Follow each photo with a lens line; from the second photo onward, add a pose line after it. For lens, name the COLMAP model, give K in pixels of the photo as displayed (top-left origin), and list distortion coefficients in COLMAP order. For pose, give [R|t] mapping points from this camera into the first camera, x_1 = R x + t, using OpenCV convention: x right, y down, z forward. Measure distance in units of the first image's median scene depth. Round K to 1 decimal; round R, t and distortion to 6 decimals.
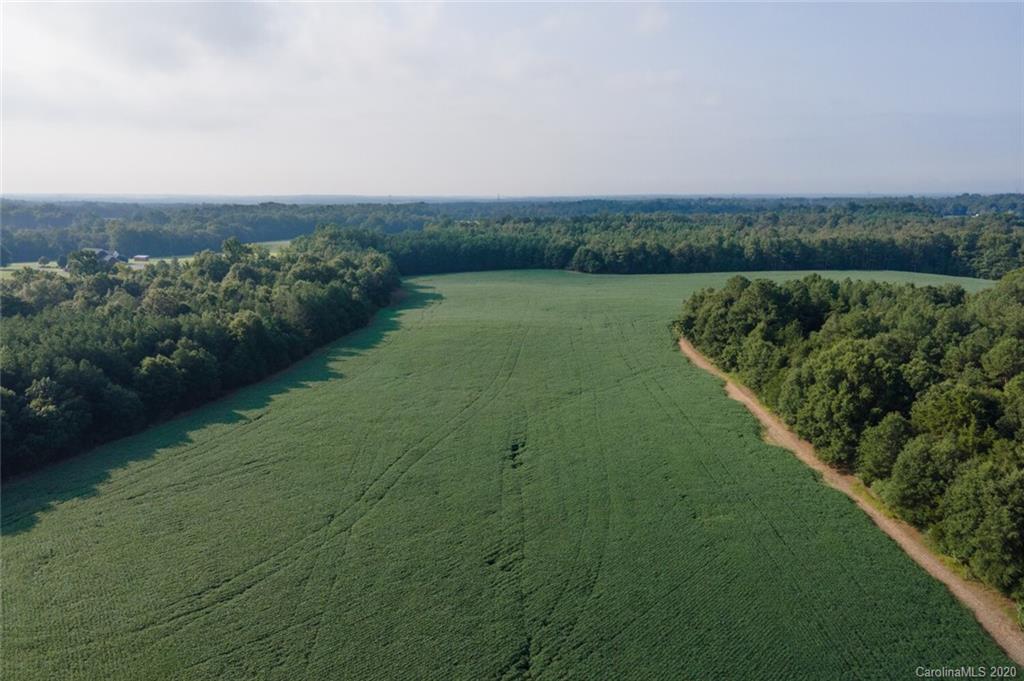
lens RADIAL K [[735.6, 0, 512.0], [0, 735.6, 340.5], [0, 0, 1]] dist [0.050900, 0.003103]
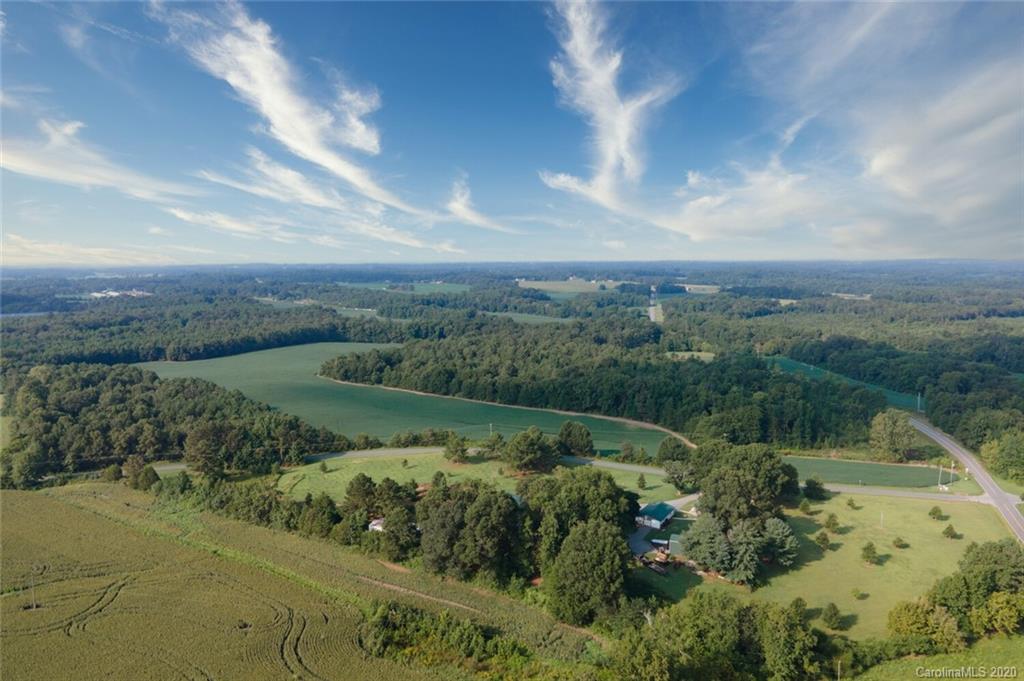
lens RADIAL K [[735.6, 0, 512.0], [0, 735.6, 340.5], [0, 0, 1]] dist [0.050900, 0.003103]
pose [[0.528685, -0.094149, 0.843581, -2.069970], [0.163050, 0.986586, 0.007923, -0.072981], [-0.833011, 0.133357, 0.536944, -1.151203]]
